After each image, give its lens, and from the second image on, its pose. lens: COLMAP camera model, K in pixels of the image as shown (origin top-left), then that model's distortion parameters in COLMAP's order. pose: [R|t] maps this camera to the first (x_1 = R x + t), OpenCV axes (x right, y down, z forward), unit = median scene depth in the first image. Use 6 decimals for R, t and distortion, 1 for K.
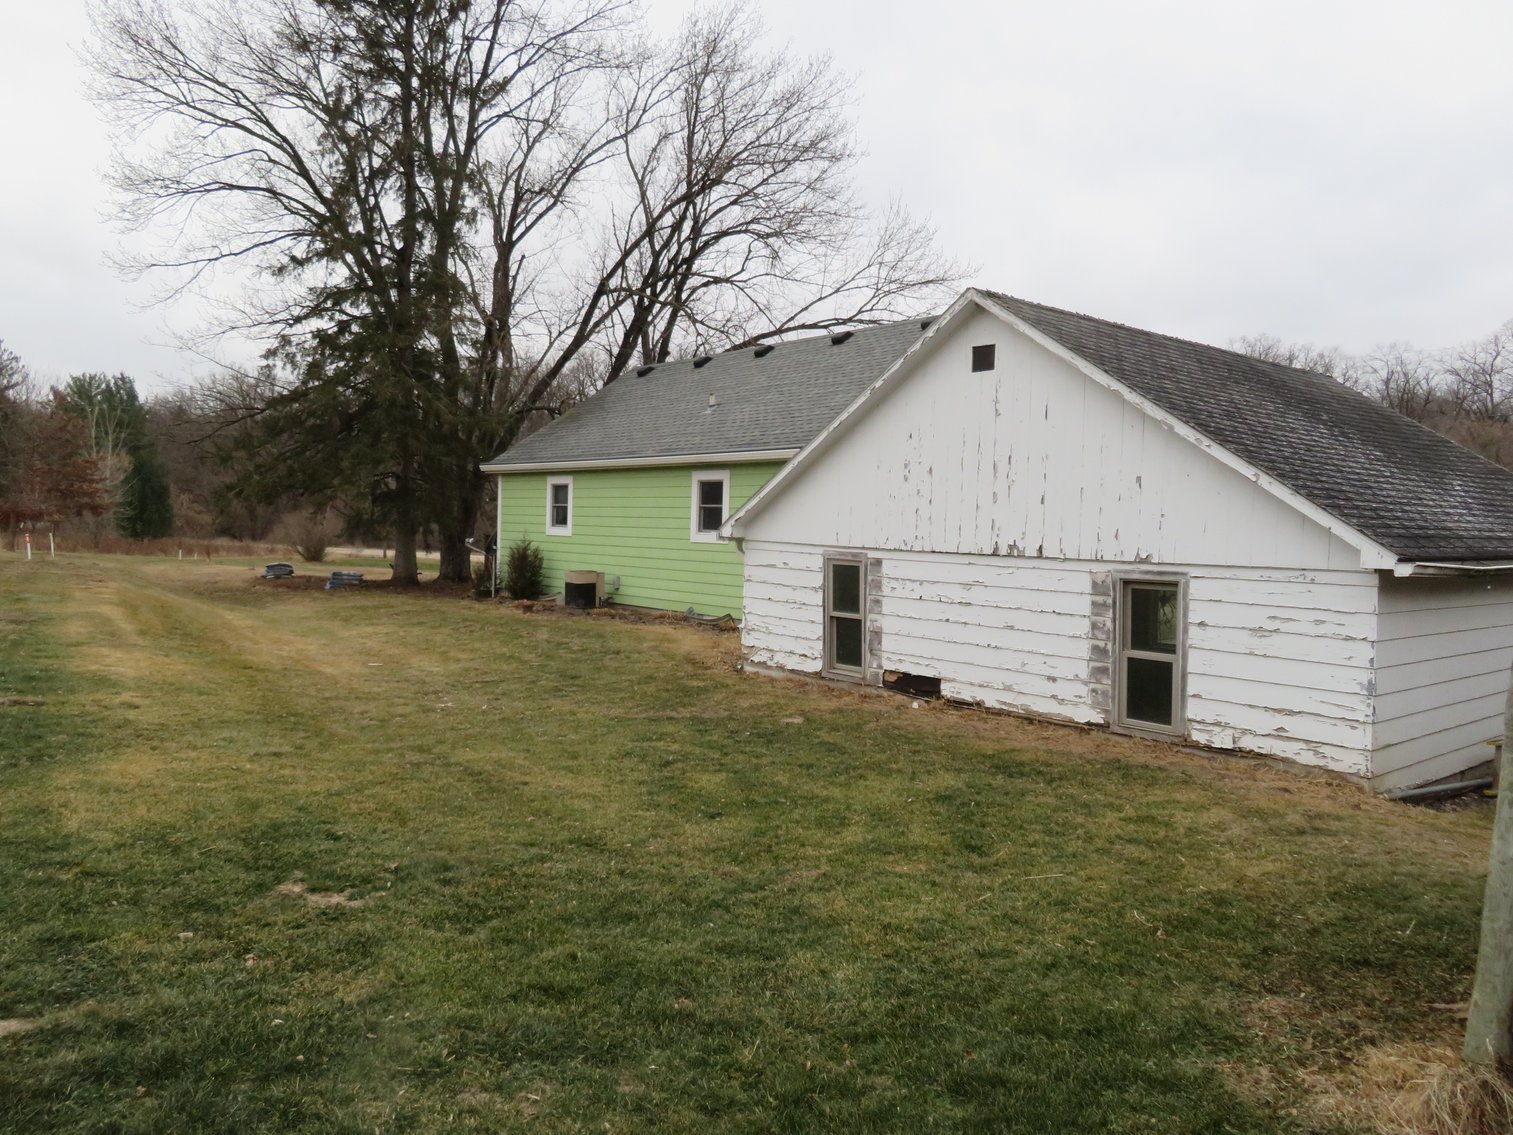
lens RADIAL K [[1090.6, 0, 756.5], [0, 1090.6, 567.5], [0, 0, 1]] dist [-0.005595, 0.008916]
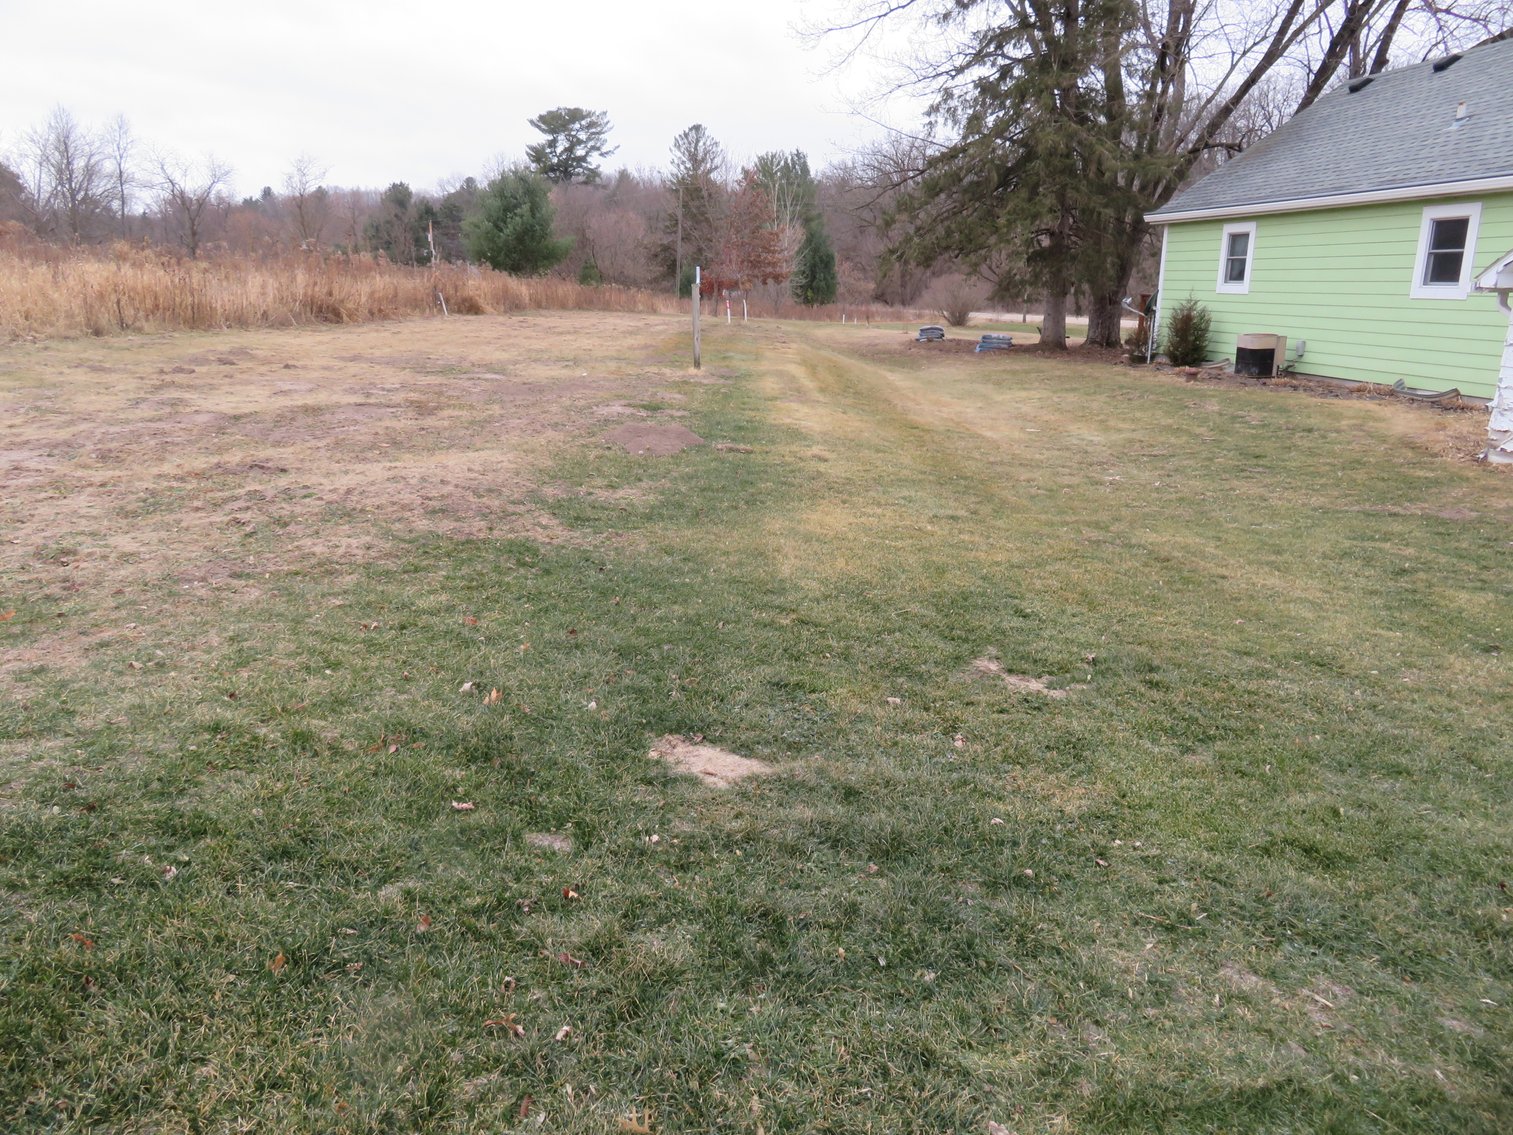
lens RADIAL K [[1090.6, 0, 756.5], [0, 1090.6, 567.5], [0, 0, 1]] dist [-0.005595, 0.008916]
pose [[0.846717, 0.114417, -0.519595, -0.032913], [-0.002653, 0.977499, 0.210925, 0.003401], [0.532037, -0.177215, 0.827968, 0.035477]]
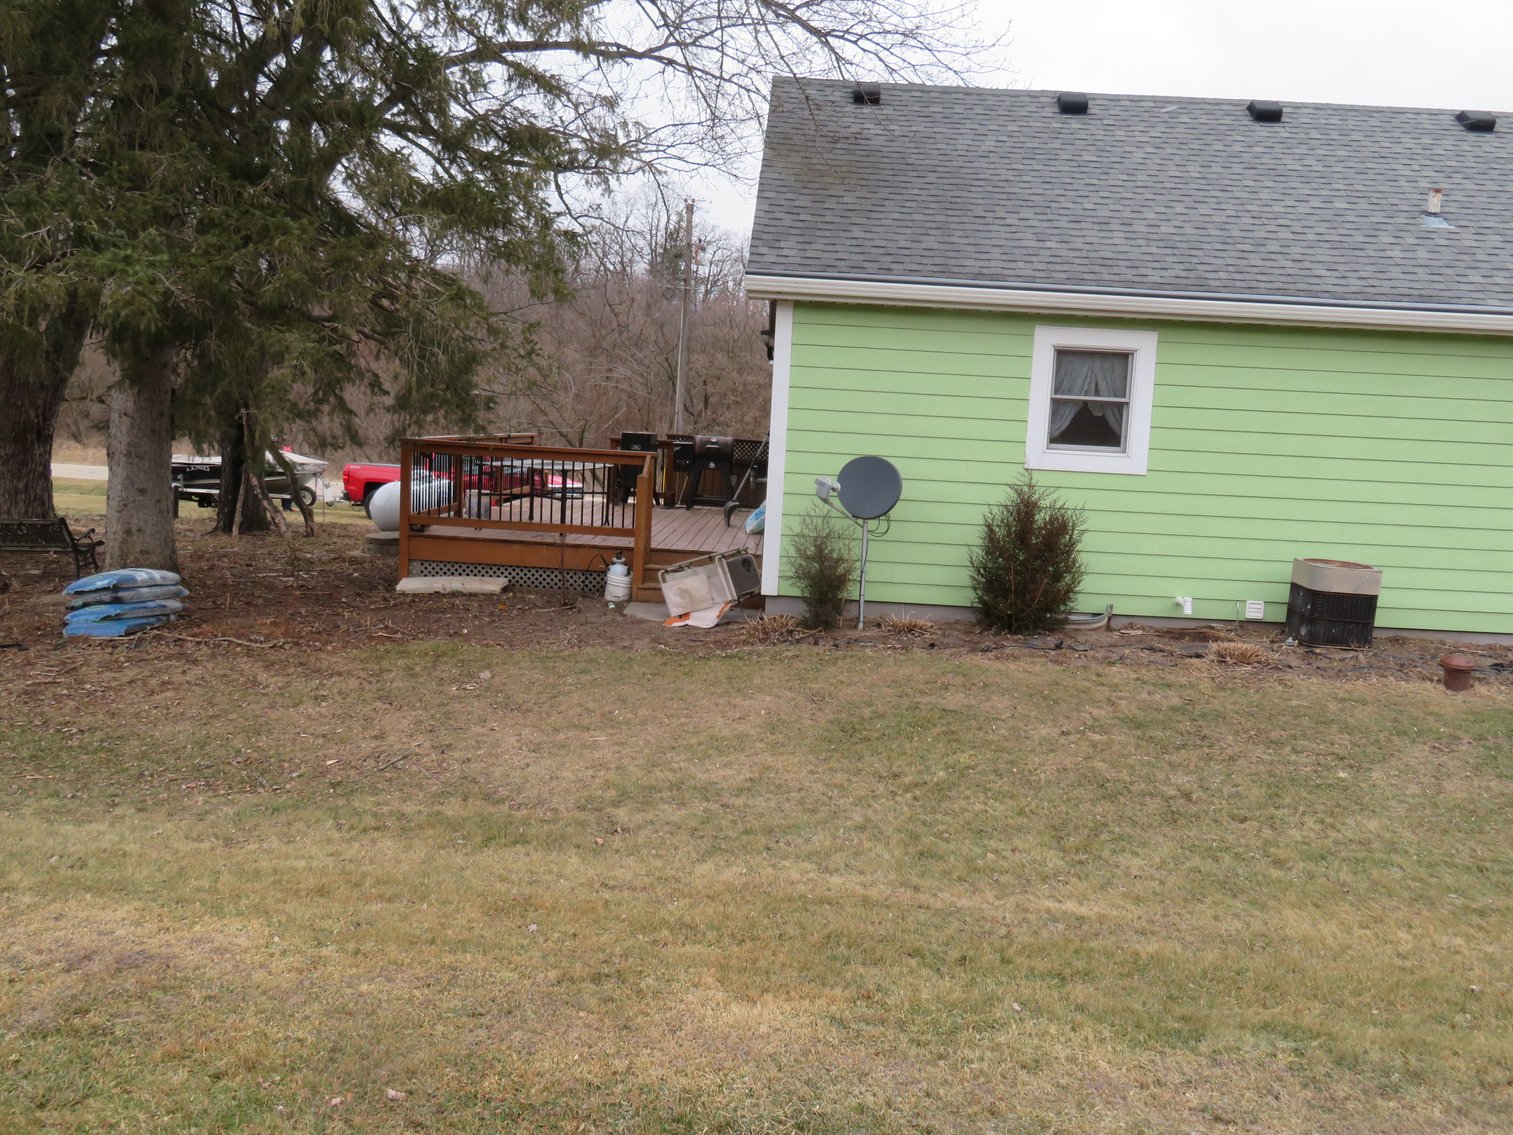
lens RADIAL K [[1244.8, 0, 756.5], [0, 1244.8, 567.5], [0, 0, 1]] dist [-0.035220, 0.003344]
pose [[0.670548, -0.090822, 0.736286, -0.871387], [-0.000505, 0.992422, 0.122876, -0.071540], [-0.741866, -0.082766, 0.665421, 1.078702]]
